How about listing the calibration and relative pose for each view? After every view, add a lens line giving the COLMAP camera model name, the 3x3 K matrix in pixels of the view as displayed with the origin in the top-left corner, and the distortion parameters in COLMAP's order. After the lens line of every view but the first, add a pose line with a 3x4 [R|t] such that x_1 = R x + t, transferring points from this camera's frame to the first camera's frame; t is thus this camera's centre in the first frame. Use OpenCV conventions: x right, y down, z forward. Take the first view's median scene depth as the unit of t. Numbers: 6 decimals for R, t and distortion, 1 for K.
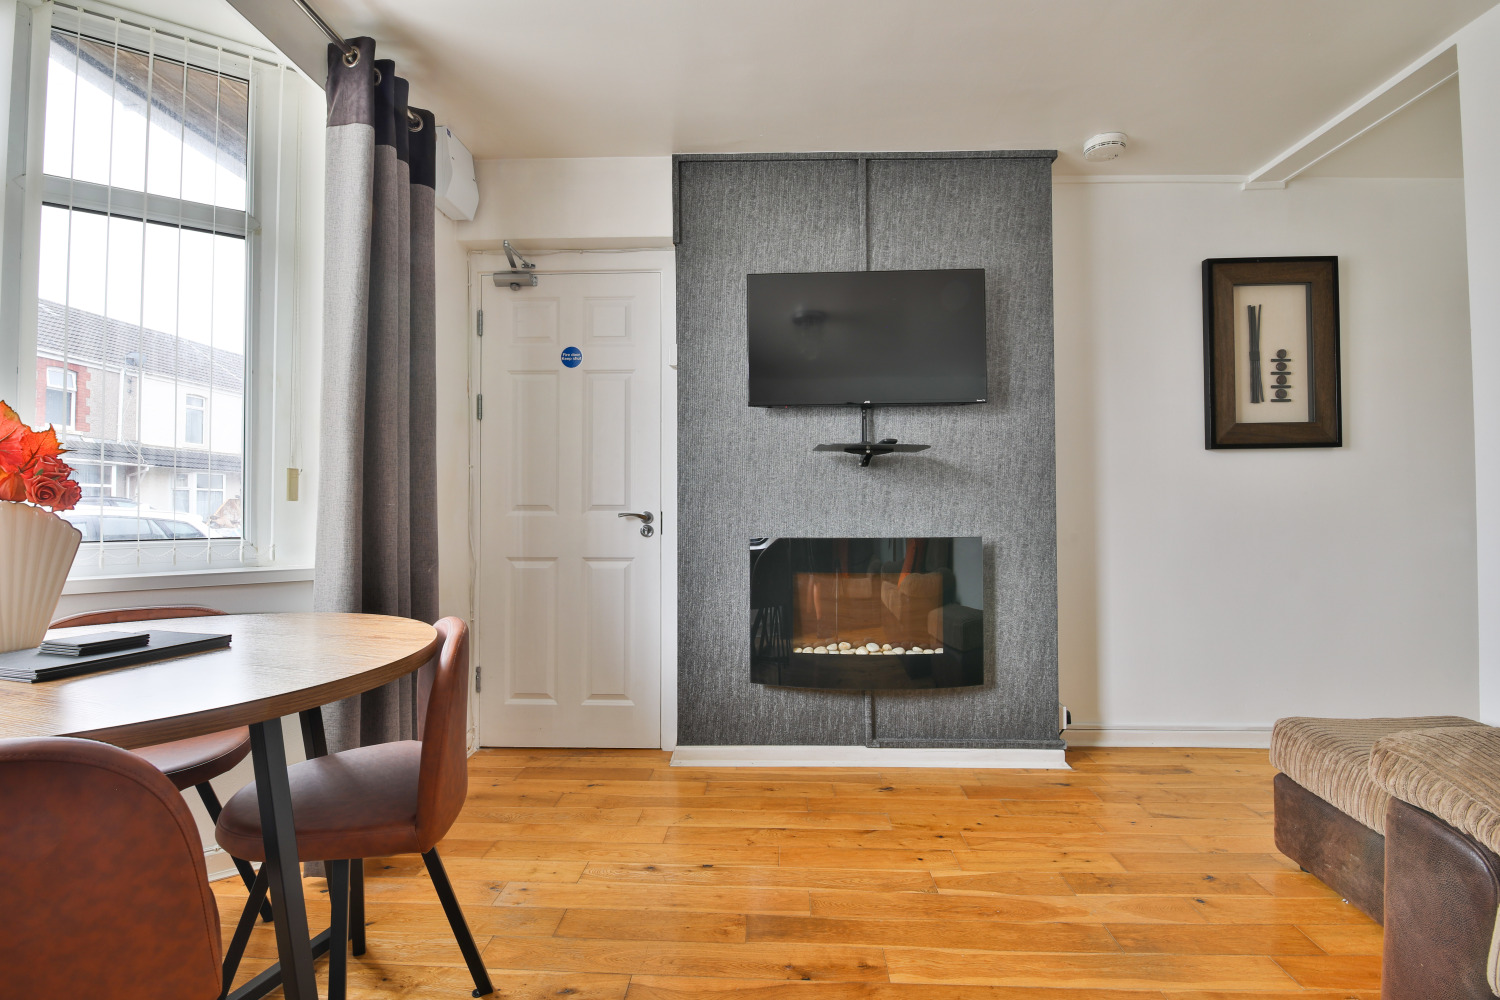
lens RADIAL K [[663.5, 0, 745.4], [0, 663.5, 494.6], [0, 0, 1]] dist [0.002815, -0.012441]
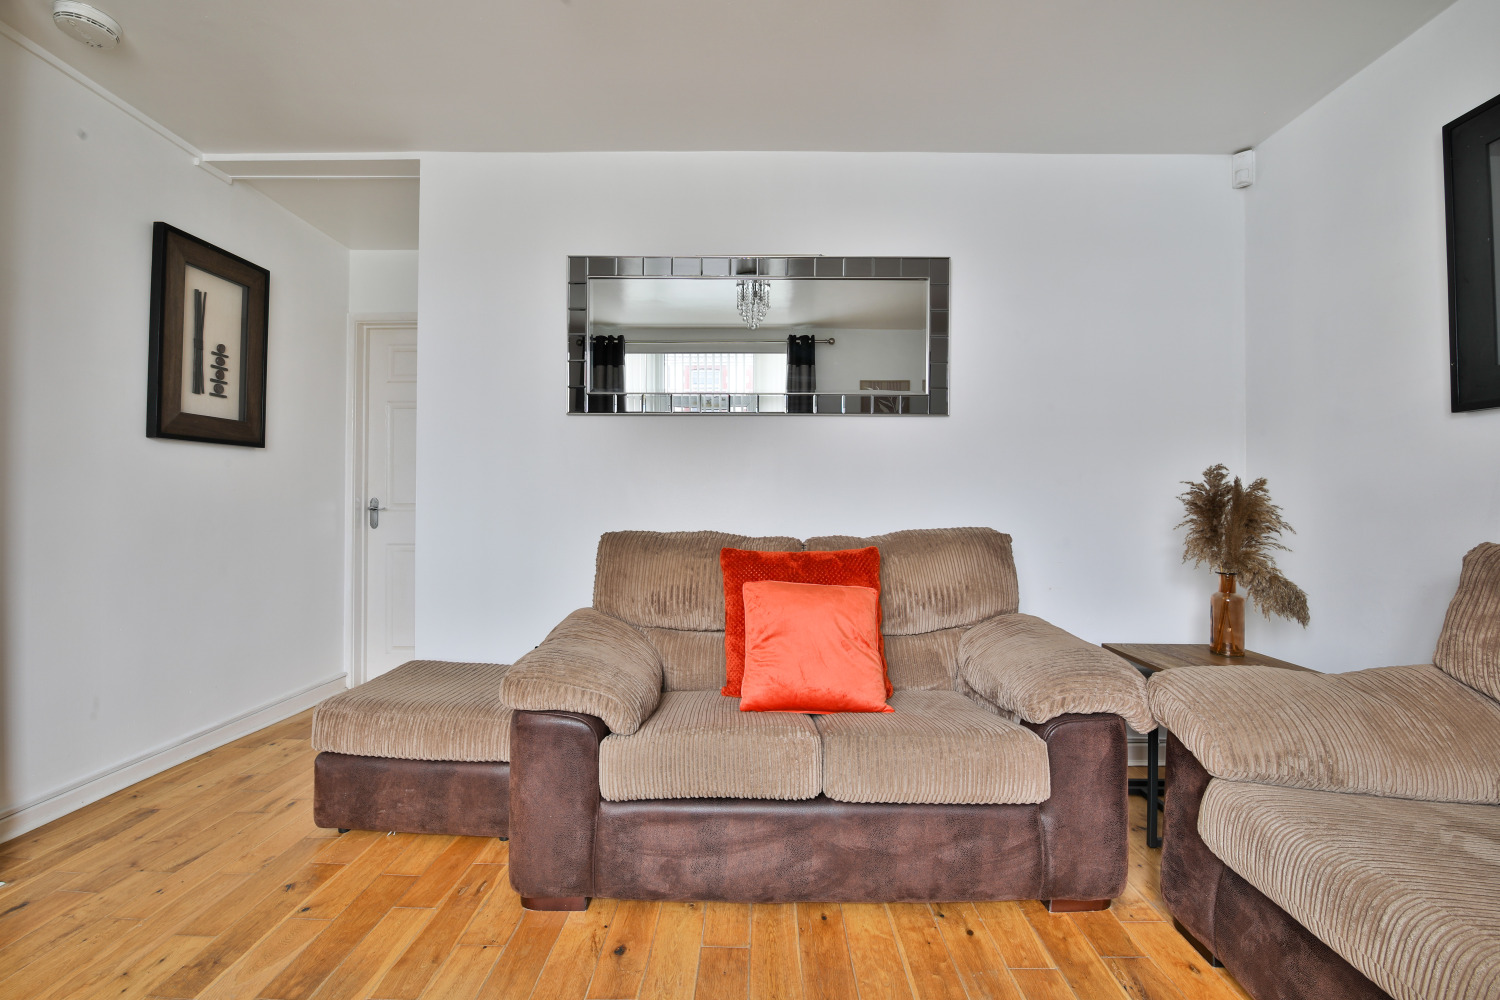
lens RADIAL K [[646.3, 0, 750.4], [0, 646.3, 494.8], [0, 0, 1]] dist [-0.000643, -0.010768]
pose [[-0.036710, 0.016235, 0.999194, -0.183393], [-0.022584, 0.999599, -0.017071, 0.004370], [-0.999071, -0.023192, -0.036328, 0.251181]]
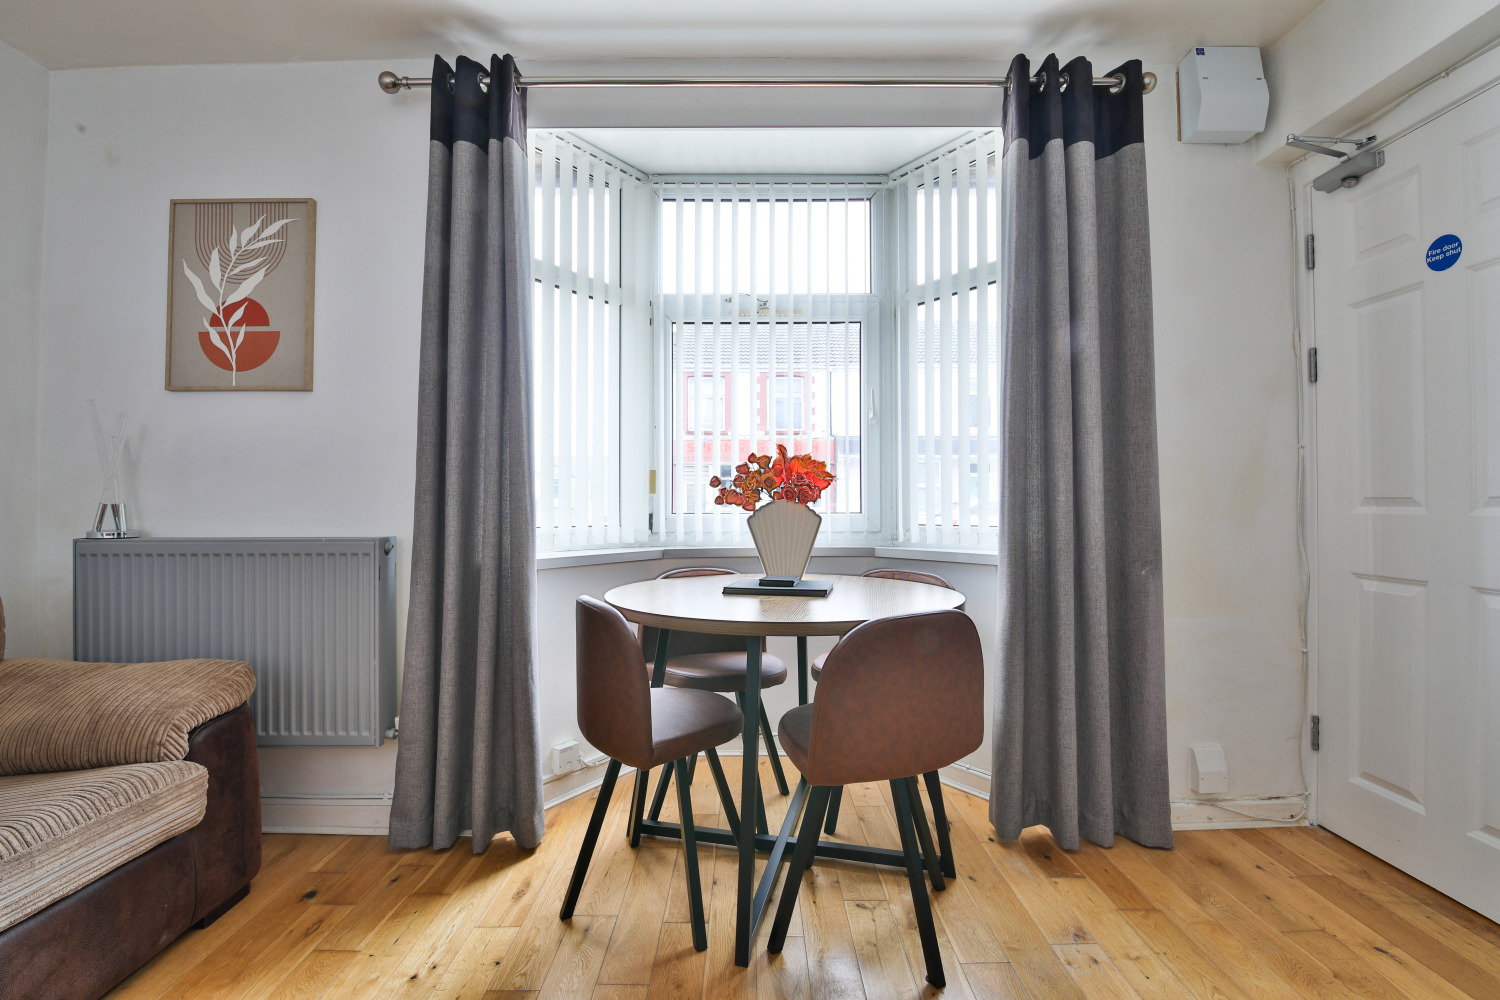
lens RADIAL K [[656.8, 0, 746.0], [0, 656.8, 494.7], [0, 0, 1]] dist [-0.000284, -0.010540]
pose [[0.048693, -0.011796, -0.998744, 0.313971], [0.022377, 0.999692, -0.010716, 0.006077], [0.998563, -0.021827, 0.048942, 0.356004]]
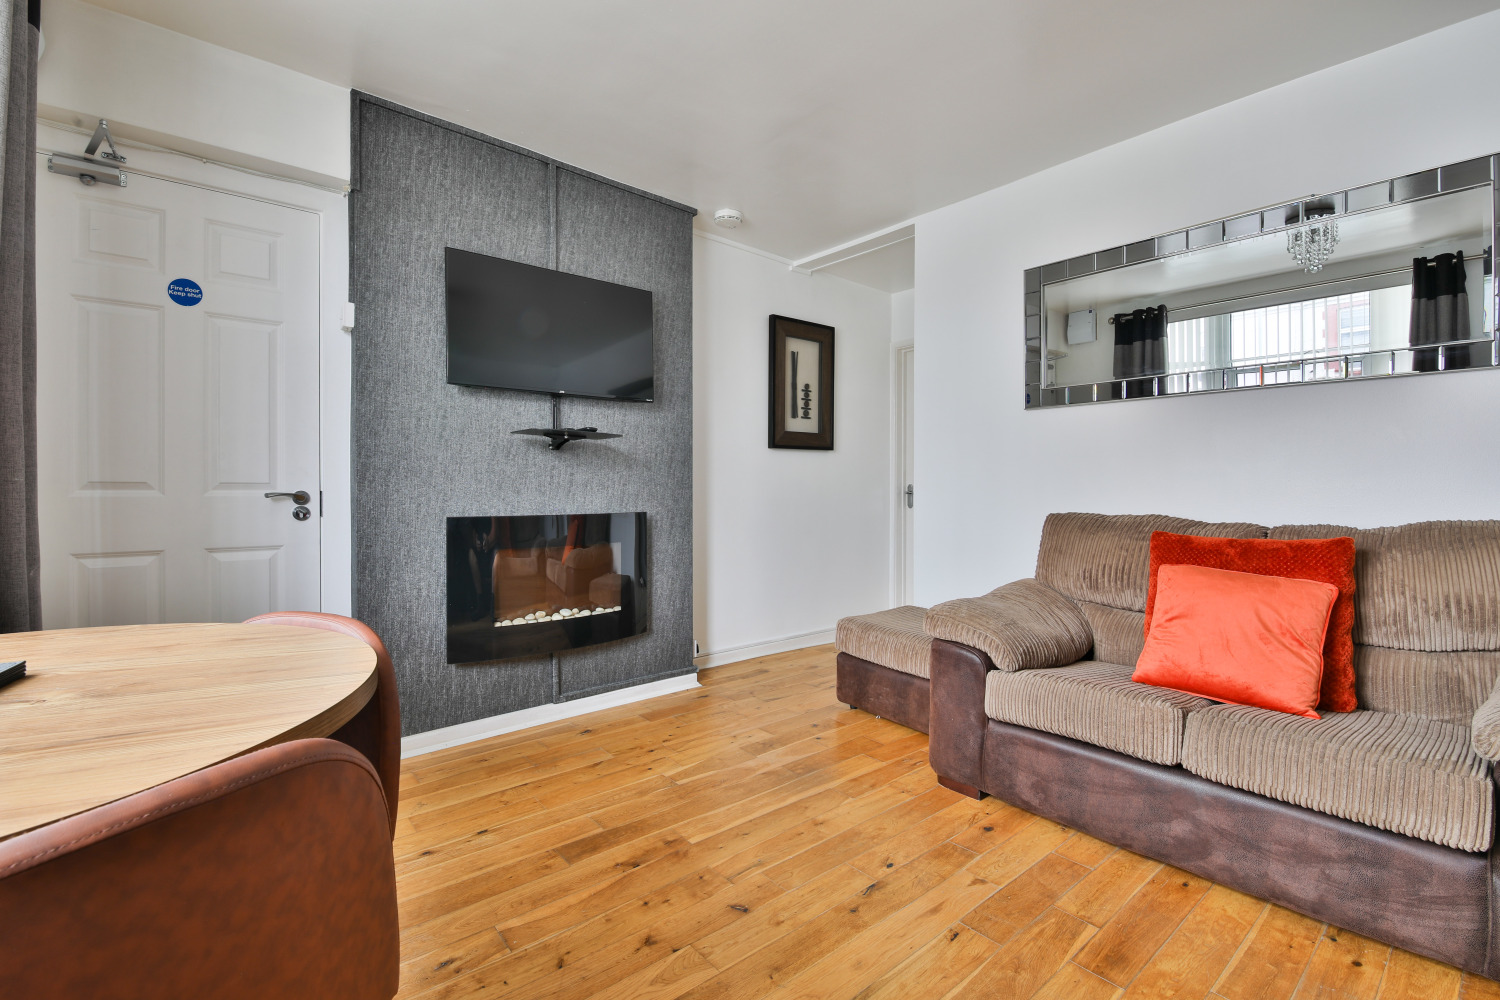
lens RADIAL K [[656.8, 0, 746.0], [0, 656.8, 494.7], [0, 0, 1]] dist [-0.000284, -0.010540]
pose [[0.736916, -0.002304, 0.675981, -0.316523], [-0.016664, 0.999628, 0.021574, 0.002793], [-0.675779, -0.027163, 0.736604, -0.013962]]
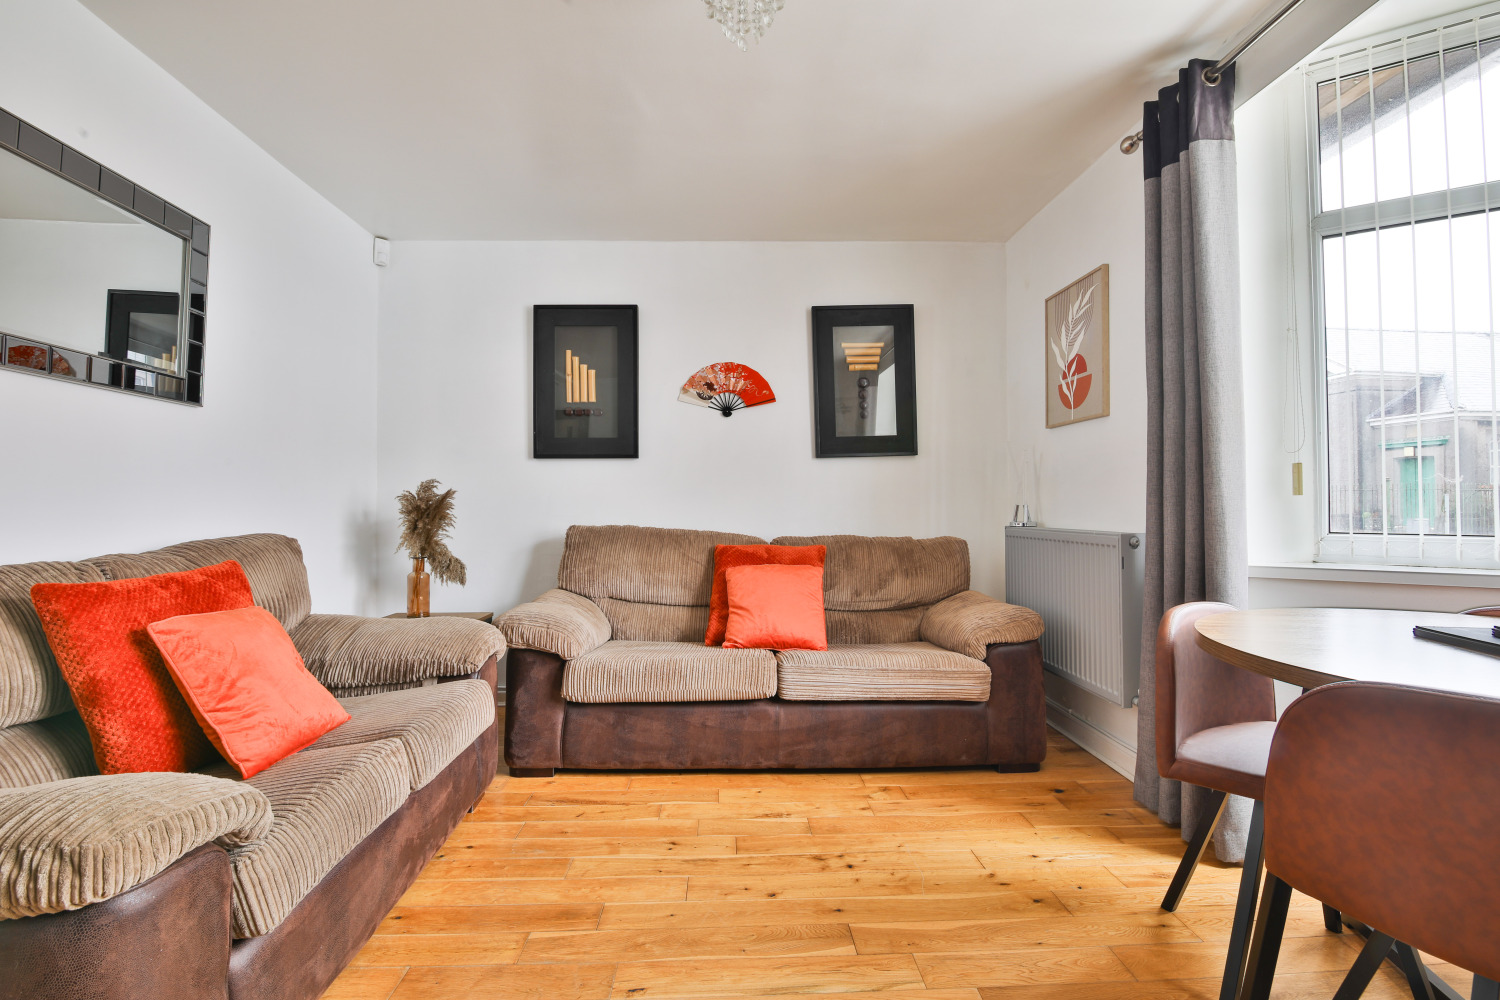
lens RADIAL K [[646.3, 0, 736.9], [0, 646.3, 494.9], [0, 0, 1]] dist [0.000746, -0.010959]
pose [[-0.997202, 0.005818, -0.074523, 0.144319], [0.008538, 0.999307, -0.036238, 0.012393], [0.074261, -0.036773, -0.996561, 0.794033]]
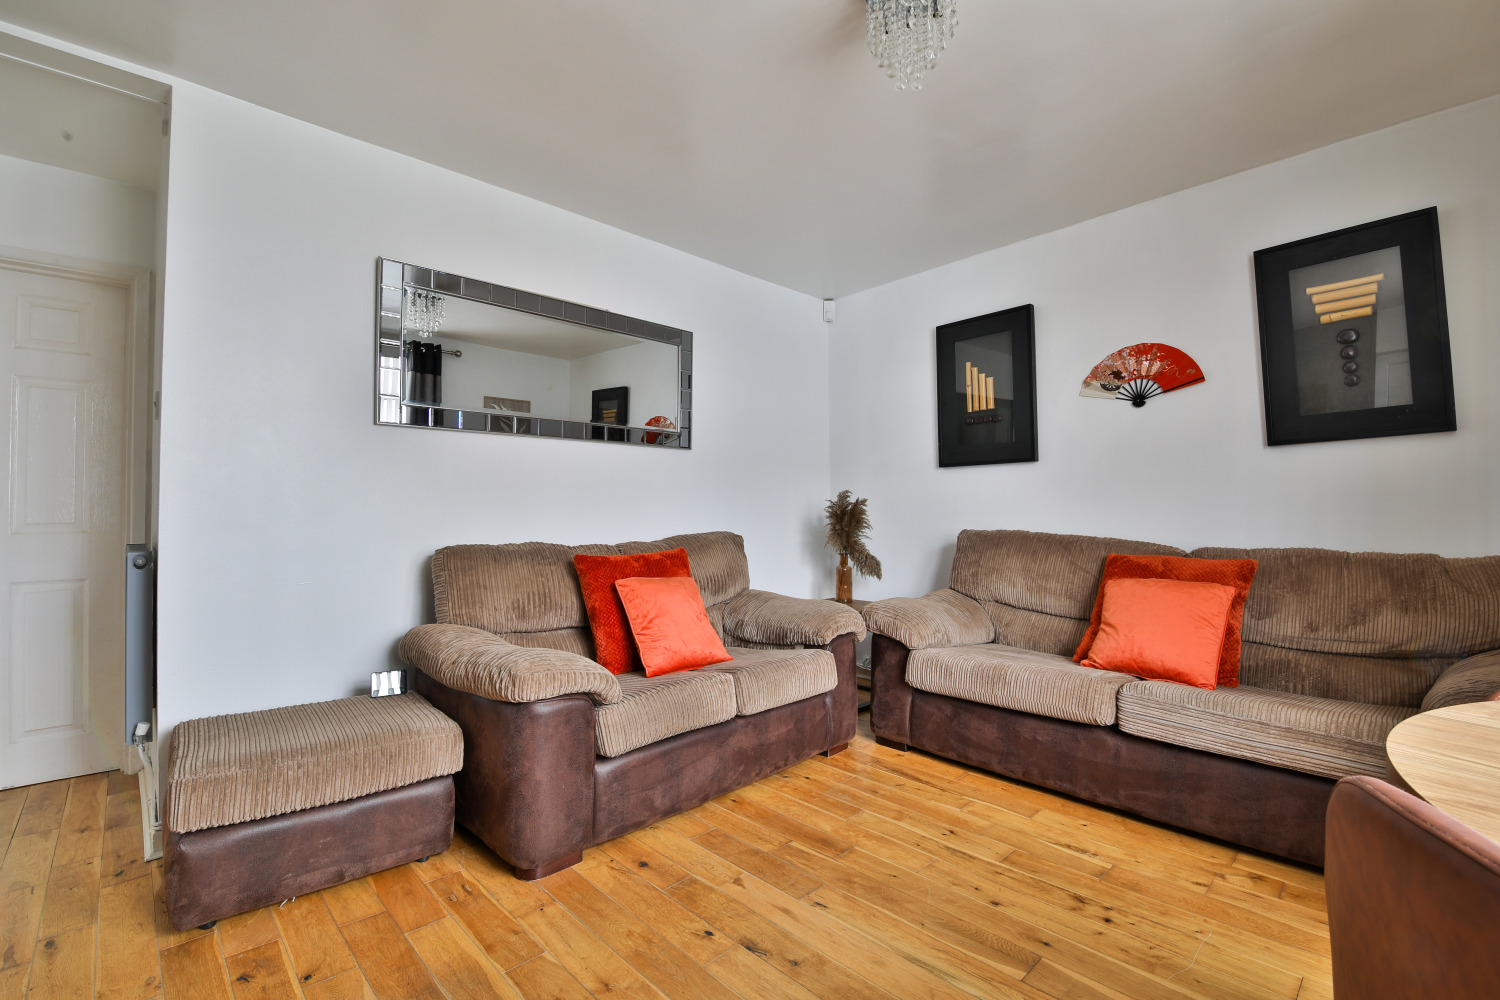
lens RADIAL K [[651.0, 0, 745.3], [0, 651.0, 493.7], [0, 0, 1]] dist [0.002080, -0.011500]
pose [[-0.723141, 0.032148, 0.689952, -0.210513], [-0.001180, 0.998857, -0.047779, 0.014050], [-0.690699, -0.035365, -0.722277, 0.790204]]
